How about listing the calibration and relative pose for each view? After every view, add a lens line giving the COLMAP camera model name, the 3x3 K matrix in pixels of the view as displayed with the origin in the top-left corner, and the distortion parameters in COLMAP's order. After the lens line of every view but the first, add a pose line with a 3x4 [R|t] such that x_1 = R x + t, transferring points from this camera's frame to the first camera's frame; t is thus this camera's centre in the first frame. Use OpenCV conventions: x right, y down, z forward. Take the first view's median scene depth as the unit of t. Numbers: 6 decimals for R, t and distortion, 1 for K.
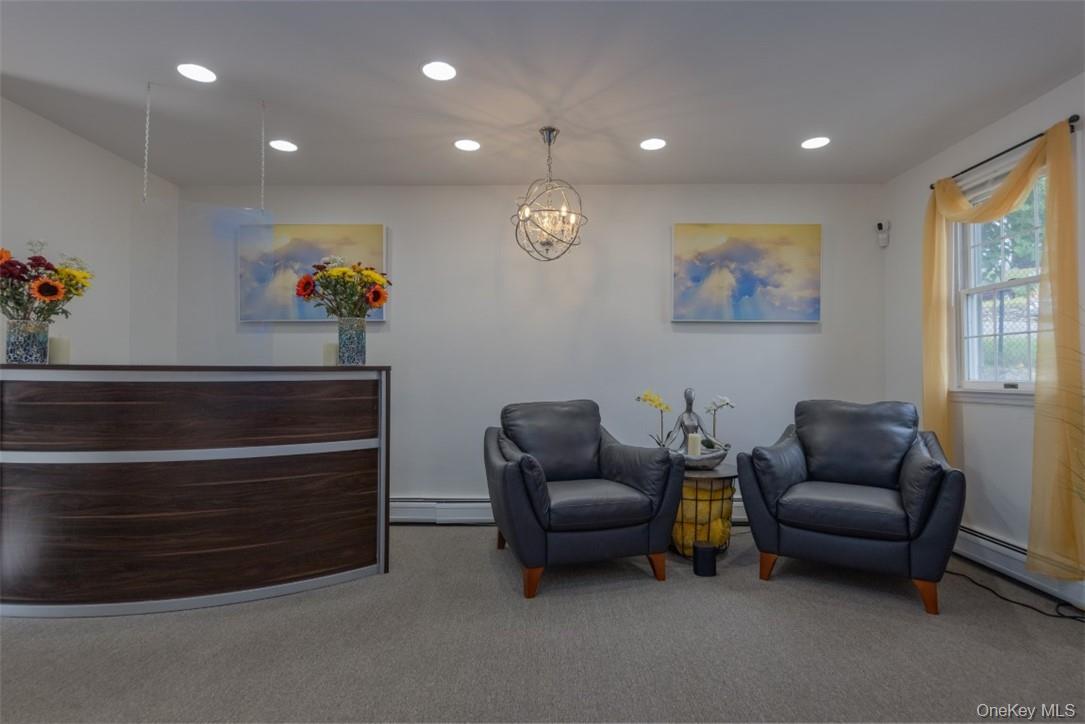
lens RADIAL K [[556.1, 0, 578.6], [0, 556.1, 366.6], [0, 0, 1]] dist [0.003288, 0.000635]
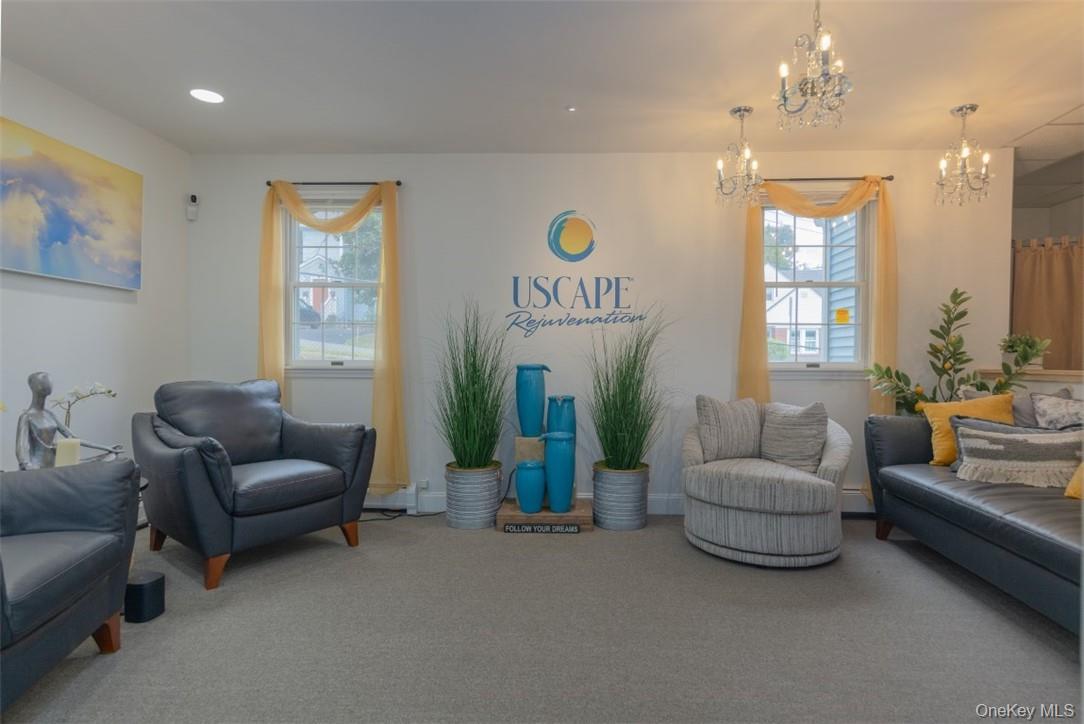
lens RADIAL K [[555.5, 0, 545.2], [0, 555.5, 364.1], [0, 0, 1]] dist [0.003288, 0.000635]
pose [[0.076162, -0.010388, 0.997041, -0.368400], [-0.022040, 0.999684, 0.012099, 0.007488], [-0.996852, -0.022896, 0.075909, 0.317889]]
